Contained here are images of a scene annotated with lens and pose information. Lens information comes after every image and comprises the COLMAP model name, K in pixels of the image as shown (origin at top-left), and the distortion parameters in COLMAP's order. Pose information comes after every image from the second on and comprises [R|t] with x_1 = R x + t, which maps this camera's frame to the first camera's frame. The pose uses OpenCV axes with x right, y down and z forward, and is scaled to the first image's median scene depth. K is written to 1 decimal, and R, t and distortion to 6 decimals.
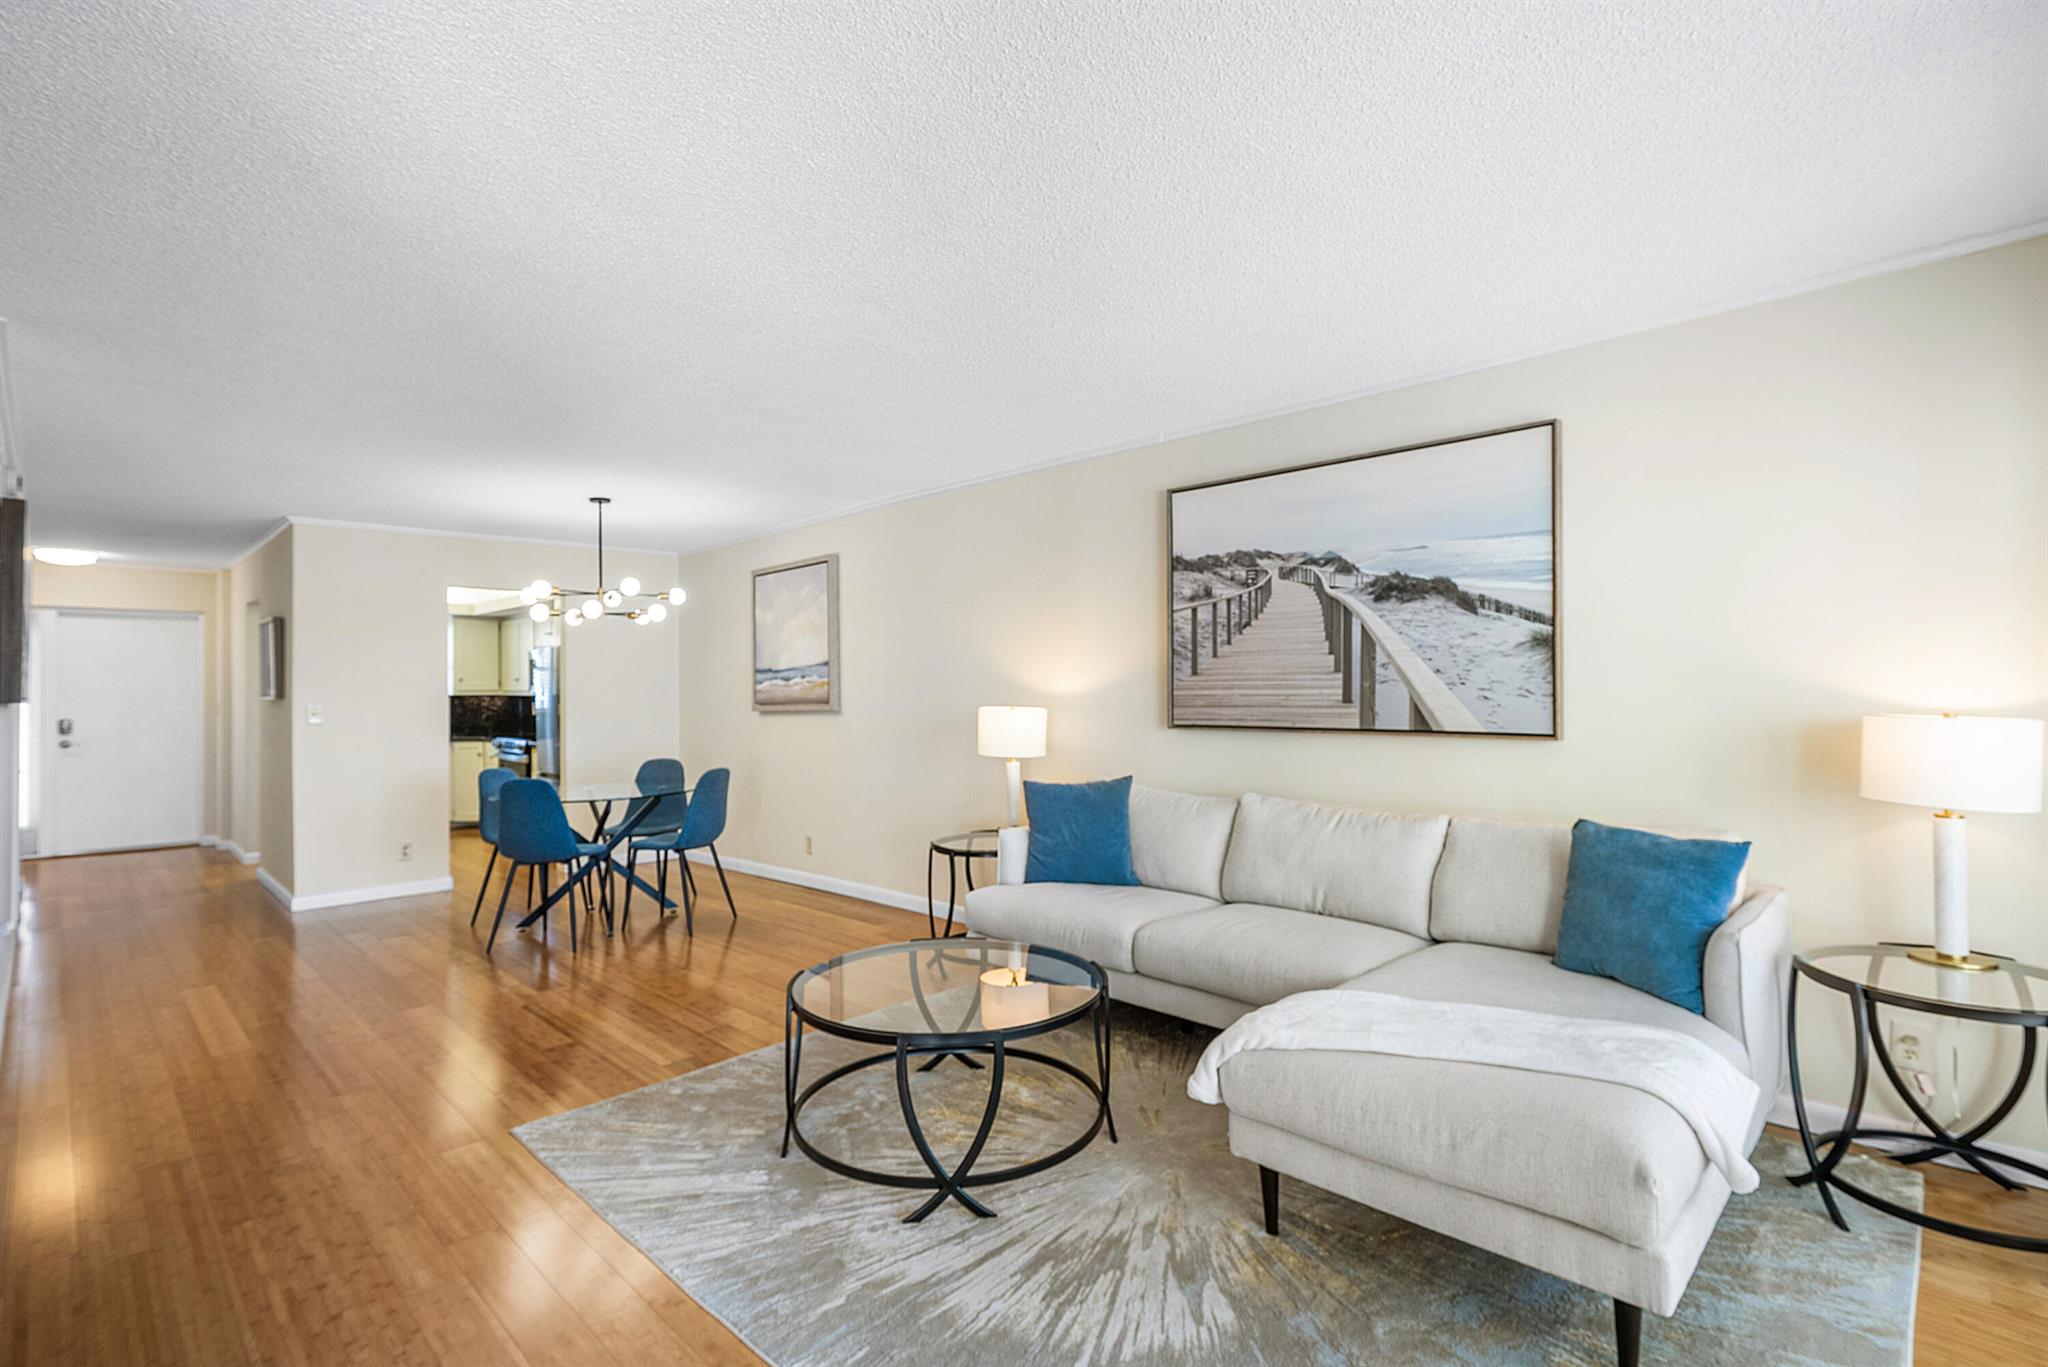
lens RADIAL K [[944.0, 0, 1004.9], [0, 944.0, 680.2], [0, 0, 1]] dist [0.002030, 0.000299]
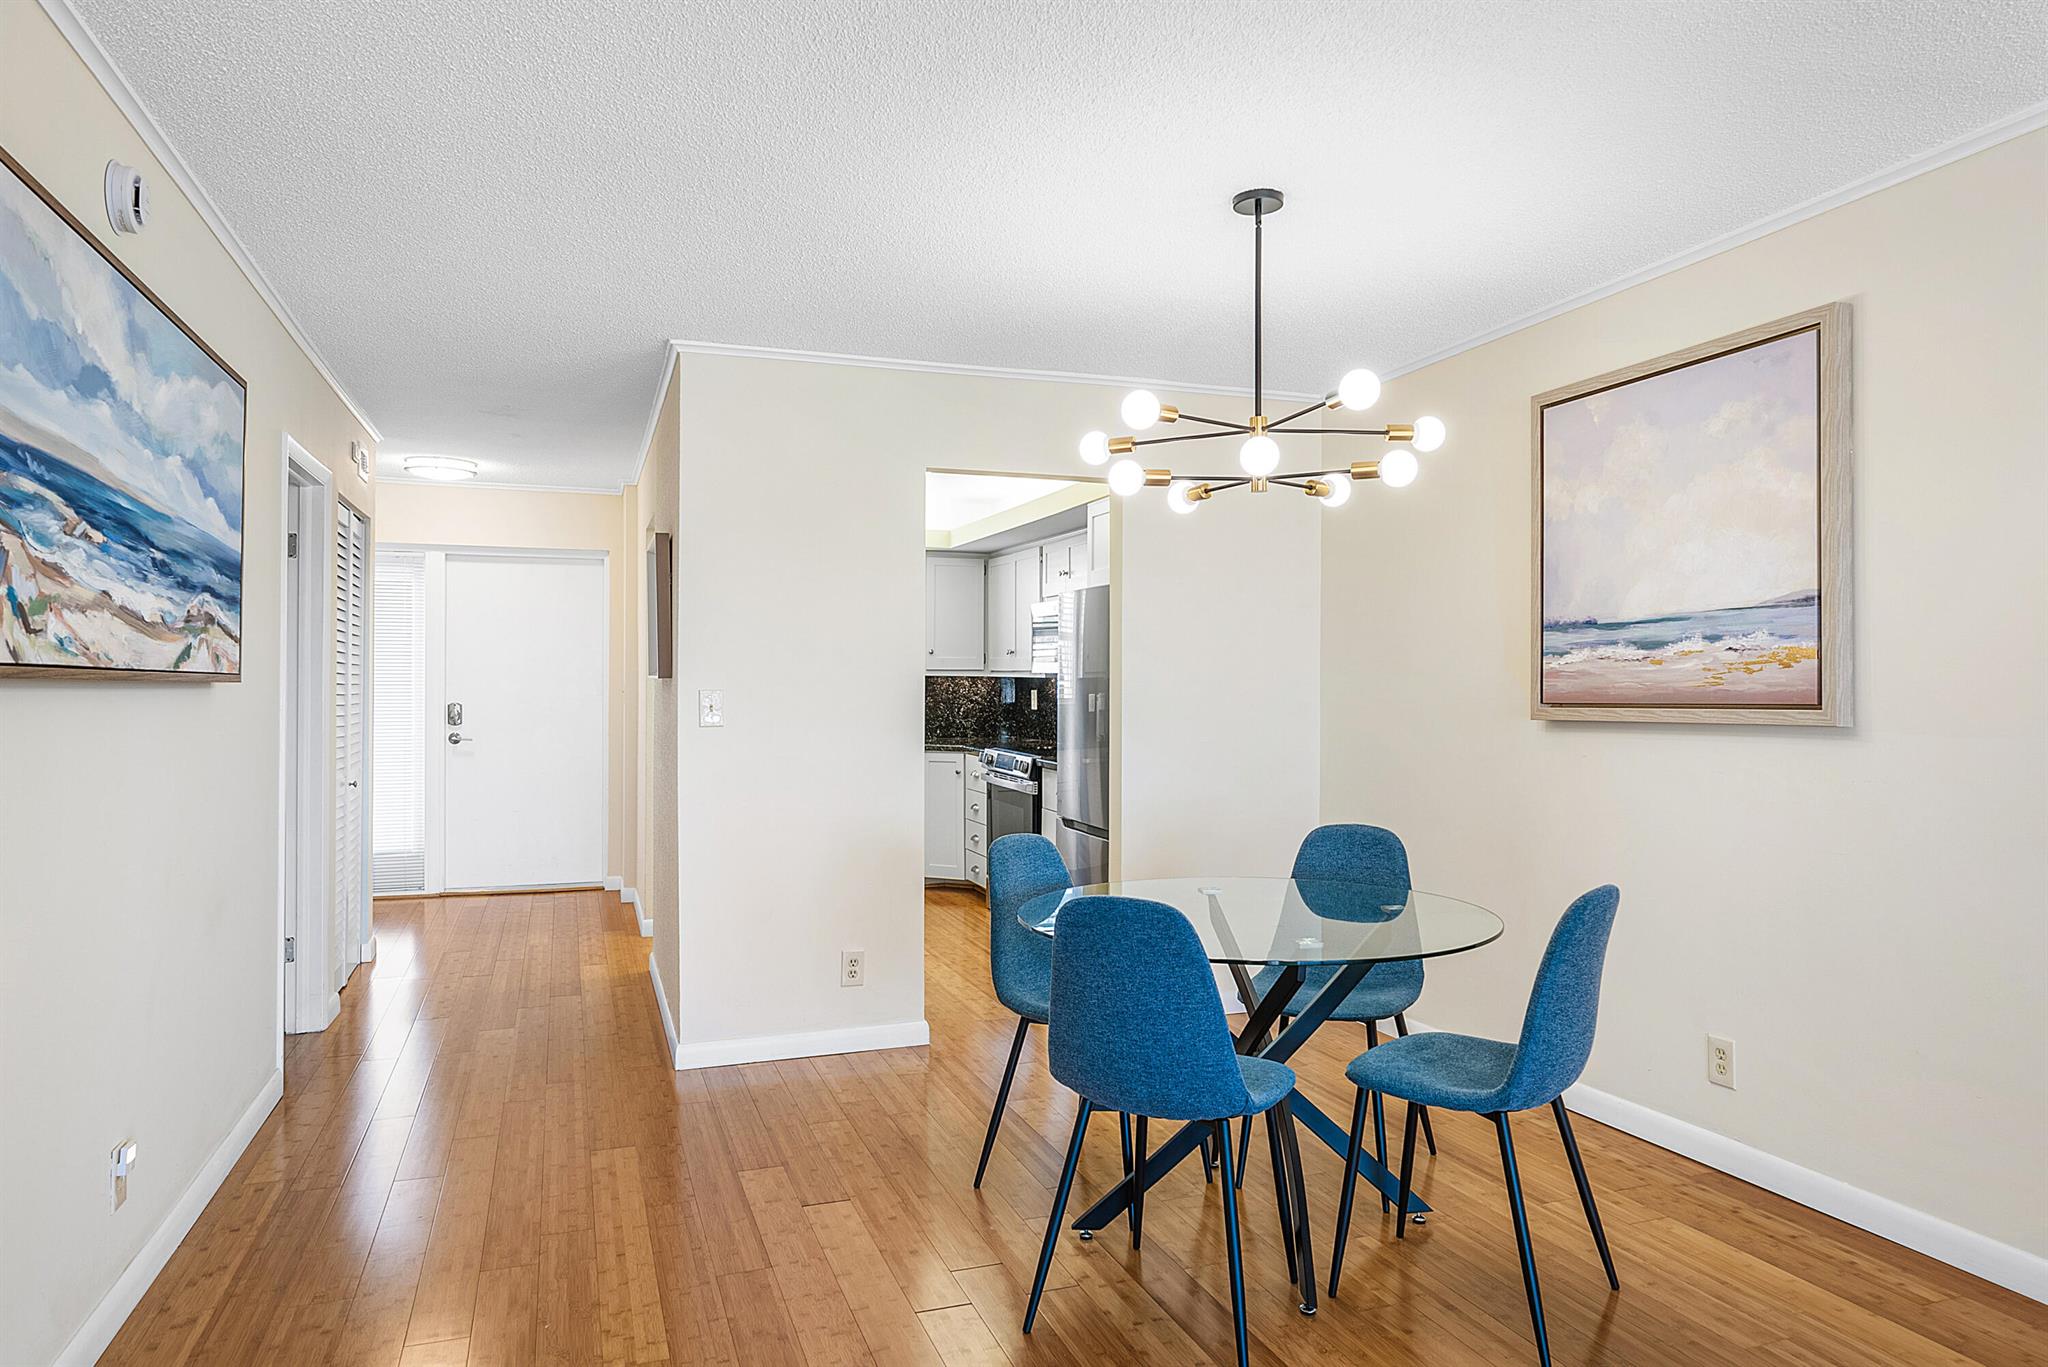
lens RADIAL K [[1242.2, 0, 1017.0], [0, 1242.2, 662.9], [0, 0, 1]] dist [0.000385, -0.000043]
pose [[0.904505, 0.006068, -0.426421, -0.393462], [-0.006173, 0.999980, 0.001136, 0.012595], [0.426419, 0.001605, 0.904524, 0.631171]]
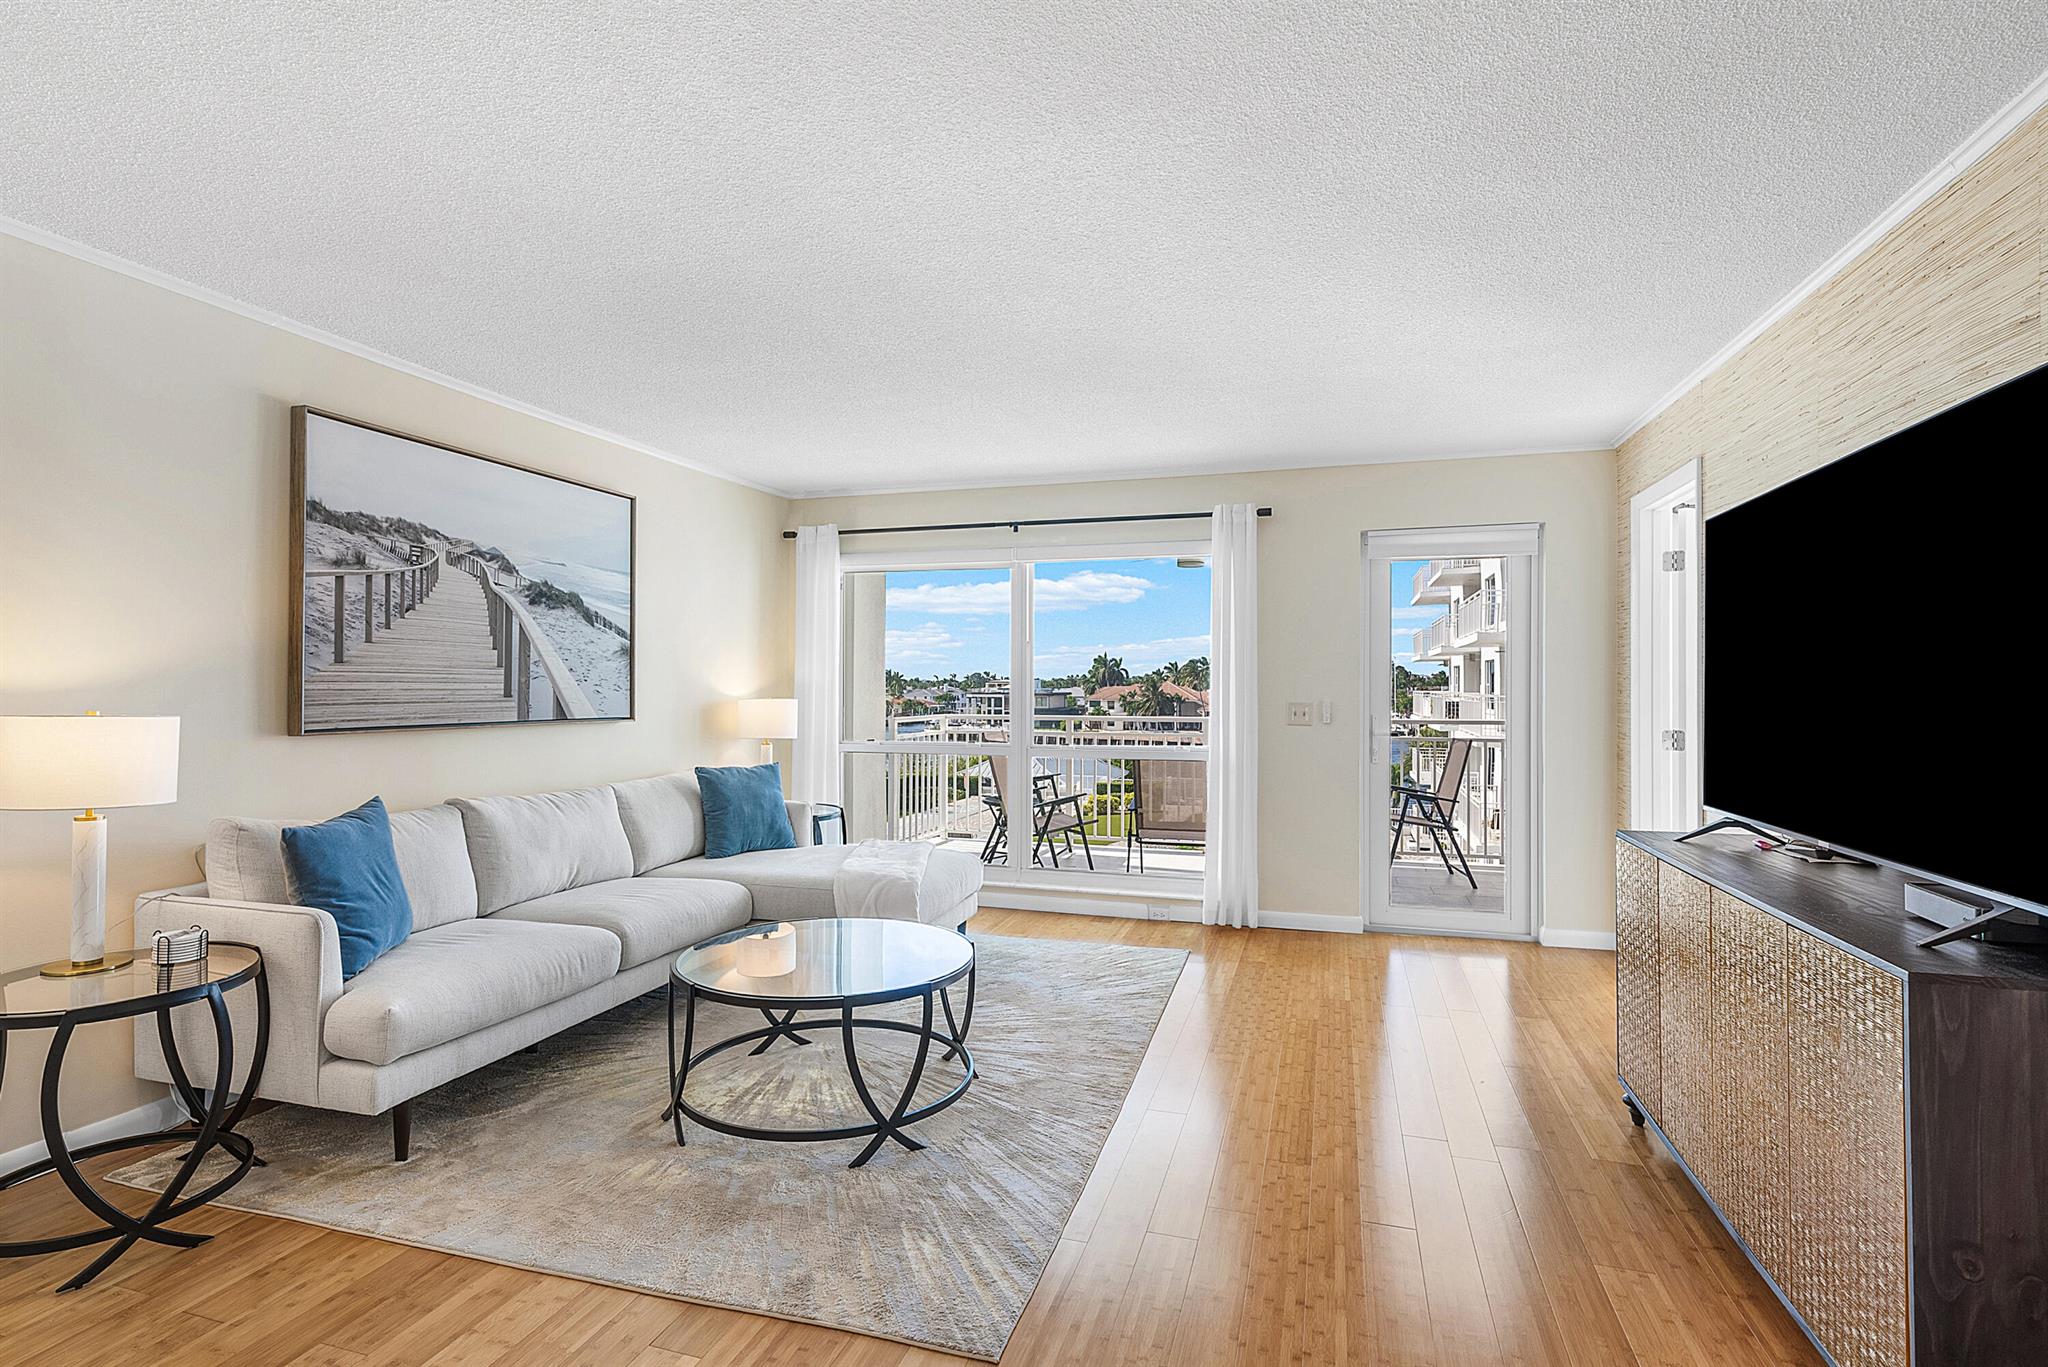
lens RADIAL K [[967.1, 0, 1053.1], [0, 967.1, 692.3], [0, 0, 1]] dist [0.001877, 0.000261]
pose [[-0.478008, 0.004300, 0.878345, -0.783101], [-0.004826, 0.999960, -0.007522, 0.021702], [-0.878342, -0.007835, -0.477968, 0.887498]]
